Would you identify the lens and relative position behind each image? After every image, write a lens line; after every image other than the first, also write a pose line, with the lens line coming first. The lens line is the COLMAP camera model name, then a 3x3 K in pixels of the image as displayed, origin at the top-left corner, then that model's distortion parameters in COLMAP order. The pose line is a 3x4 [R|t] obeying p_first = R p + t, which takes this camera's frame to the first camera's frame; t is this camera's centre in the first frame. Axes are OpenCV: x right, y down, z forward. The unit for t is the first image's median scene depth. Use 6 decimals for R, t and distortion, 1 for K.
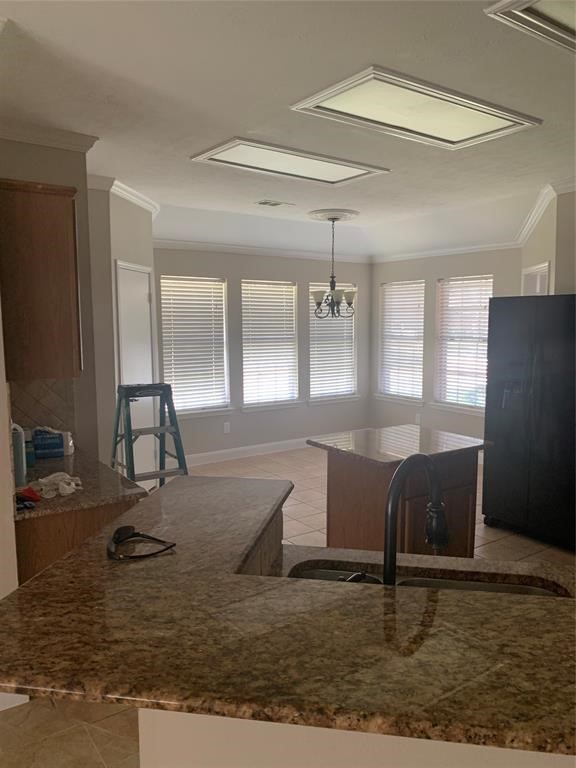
lens RADIAL K [[584.2, 0, 287.9], [0, 584.2, 392.1], [0, 0, 1]] dist [0.003700, -0.016607]
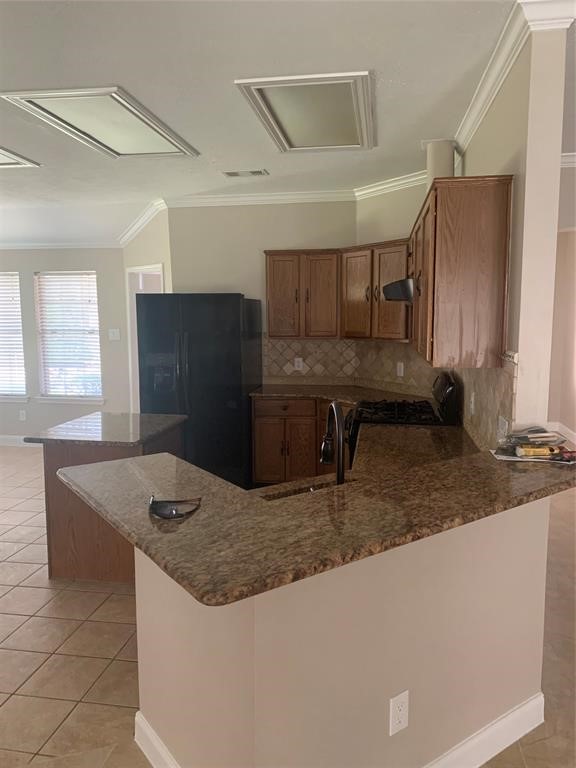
lens RADIAL K [[584.2, 0, 290.0], [0, 584.2, 378.3], [0, 0, 1]] dist [0.003700, -0.016607]
pose [[0.702538, -0.079466, 0.707195, -0.674659], [0.087672, 0.995841, 0.024806, -0.000935], [-0.706225, 0.044573, 0.706583, -0.000169]]
